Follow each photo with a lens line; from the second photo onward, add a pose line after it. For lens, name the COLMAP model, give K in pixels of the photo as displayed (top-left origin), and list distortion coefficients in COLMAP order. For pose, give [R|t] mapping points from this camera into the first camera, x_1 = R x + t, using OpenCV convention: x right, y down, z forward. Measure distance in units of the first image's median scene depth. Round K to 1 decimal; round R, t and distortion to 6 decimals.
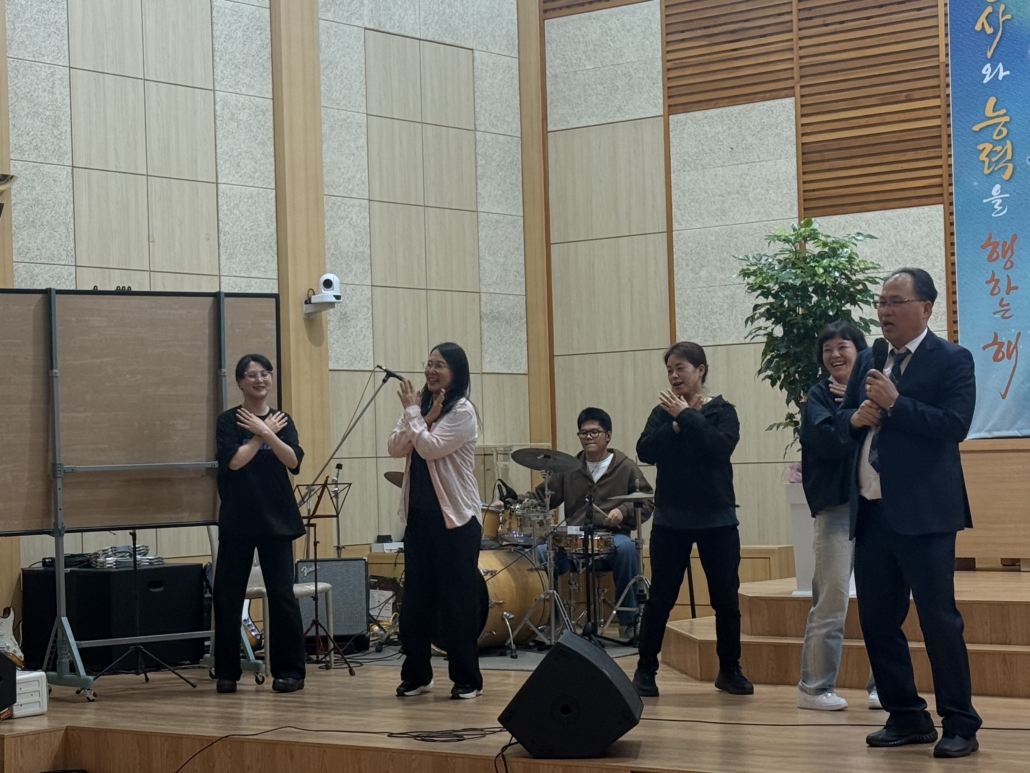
lens RADIAL K [[2234.5, 0, 507.0], [0, 2234.5, 384.9], [0, 0, 1]] dist [0.213017, 0.000000]
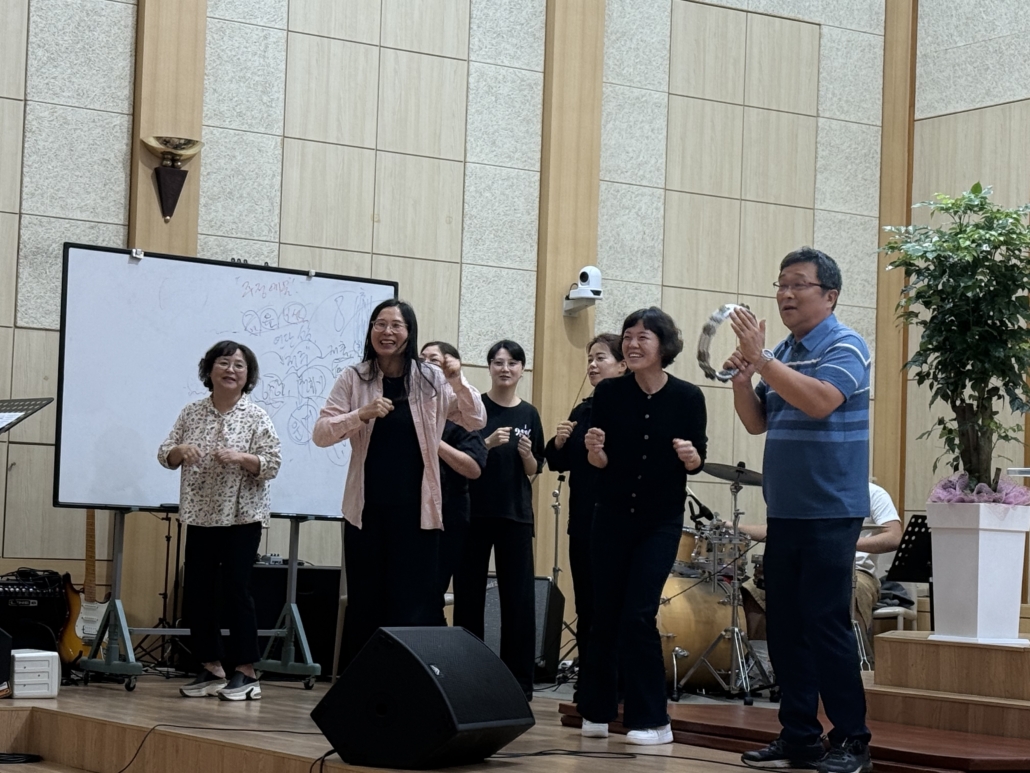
lens RADIAL K [[2412.5, 0, 518.1], [0, 2412.5, 381.2], [0, 0, 1]] dist [0.155831, 0.000000]
pose [[0.946625, 0.039960, -0.319851, 0.202424], [-0.051933, 0.998230, -0.028988, 0.025348], [0.318127, 0.044051, 0.947024, 0.083521]]
